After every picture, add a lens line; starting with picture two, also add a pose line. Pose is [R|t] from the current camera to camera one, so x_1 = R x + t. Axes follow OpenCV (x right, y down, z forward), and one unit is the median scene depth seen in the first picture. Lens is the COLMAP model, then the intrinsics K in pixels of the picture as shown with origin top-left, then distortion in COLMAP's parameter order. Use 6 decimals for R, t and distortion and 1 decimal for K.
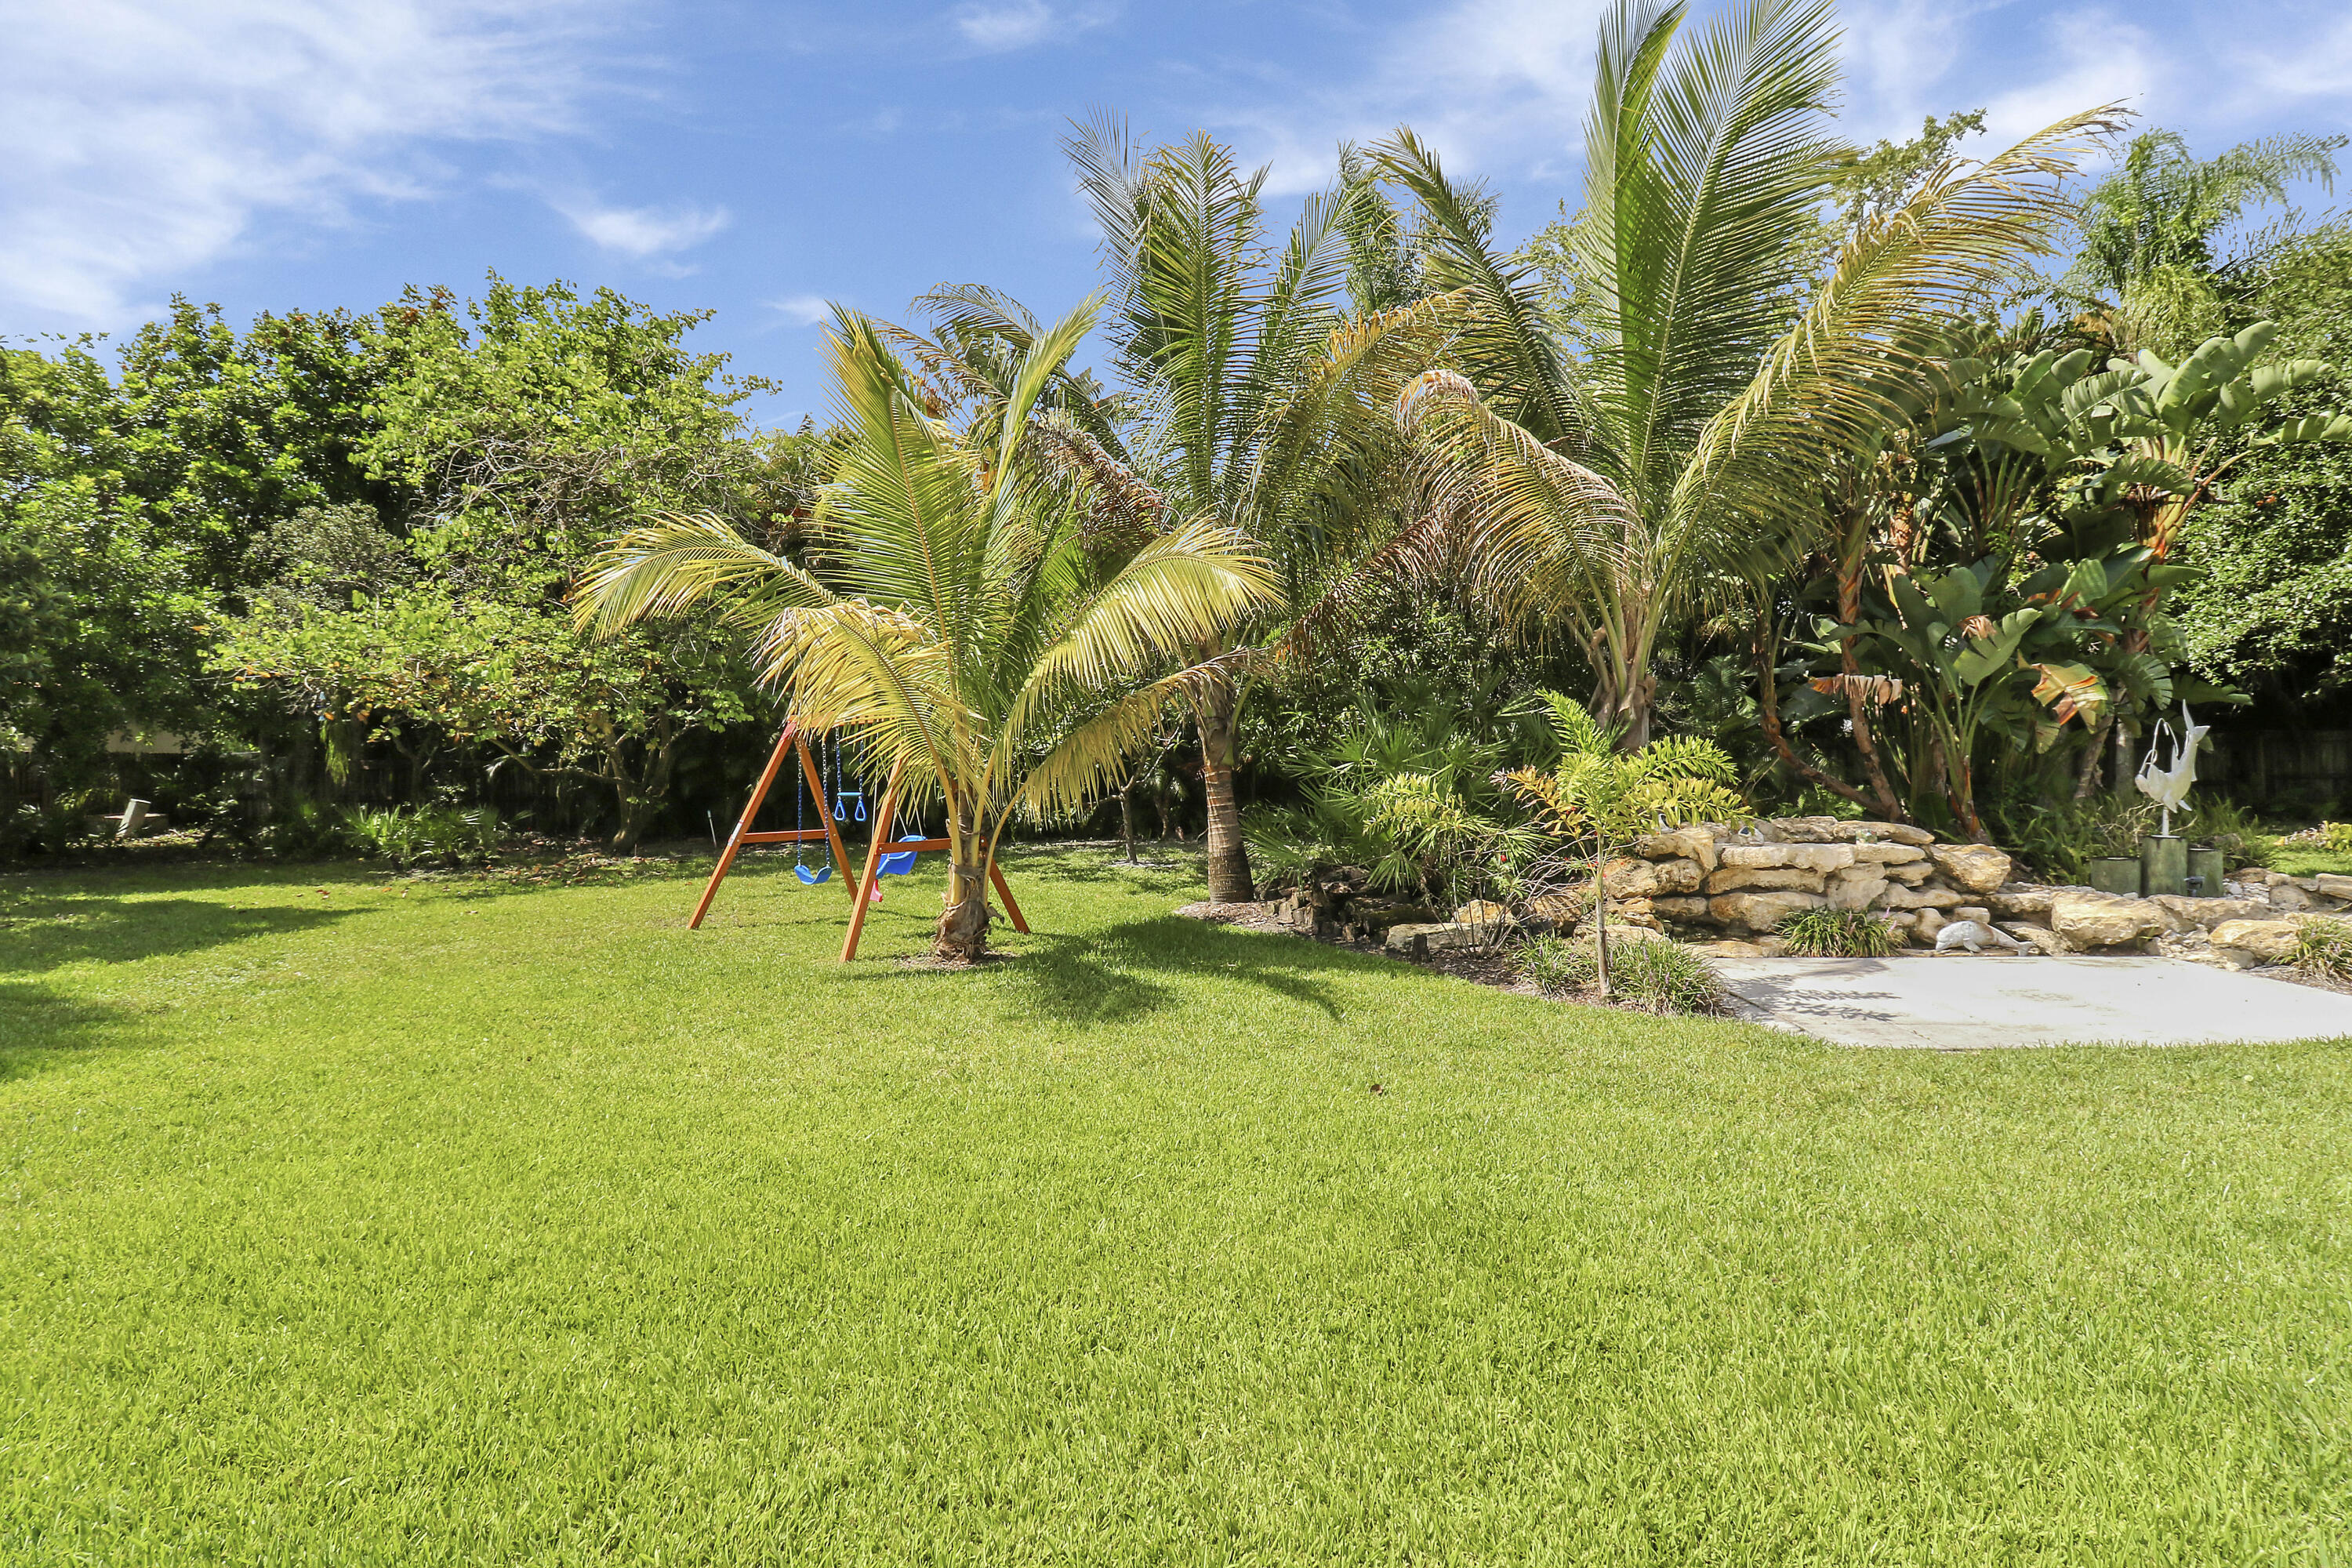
lens RADIAL K [[1106.4, 0, 1177.9], [0, 1106.4, 755.1], [0, 0, 1]] dist [0.001320, -0.008350]
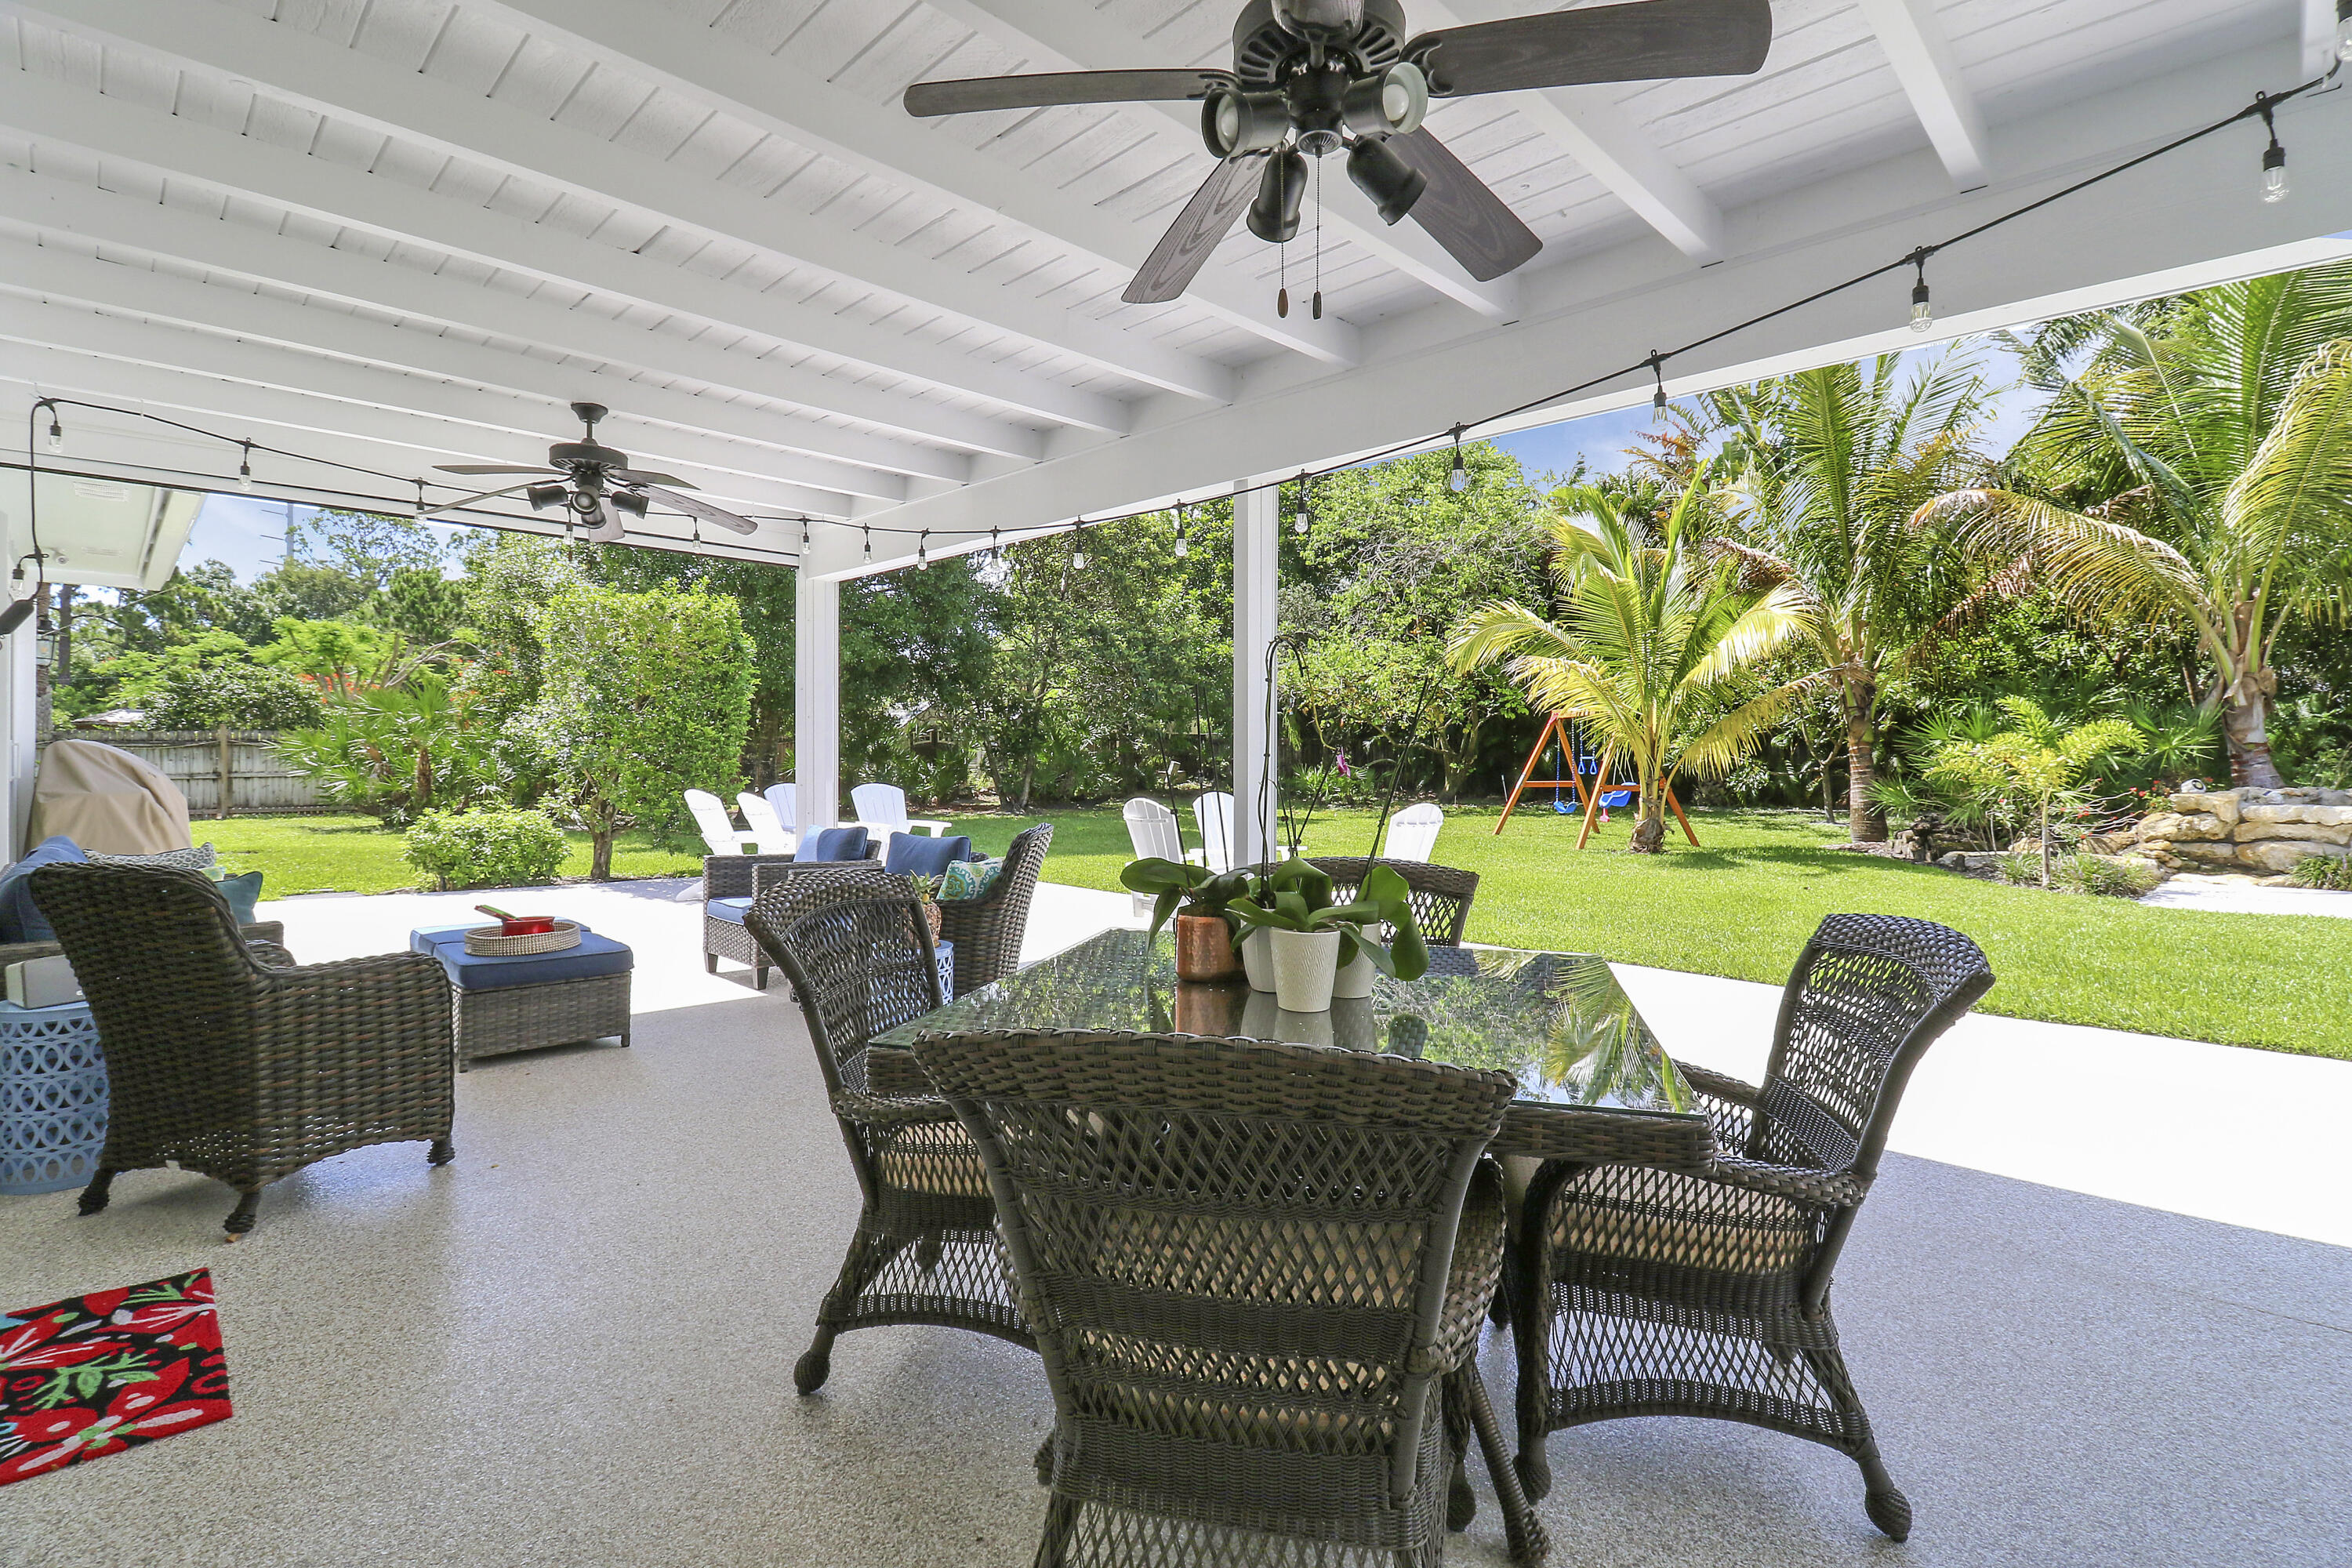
lens RADIAL K [[1103.0, 0, 1176.0], [0, 1103.0, 784.0], [0, 0, 1]] dist [0.000471, -0.021670]
pose [[0.771778, 0.031358, -0.635119, 0.320229], [-0.006360, 0.999114, 0.041601, 0.011815], [0.635861, -0.028068, 0.771293, -0.768282]]
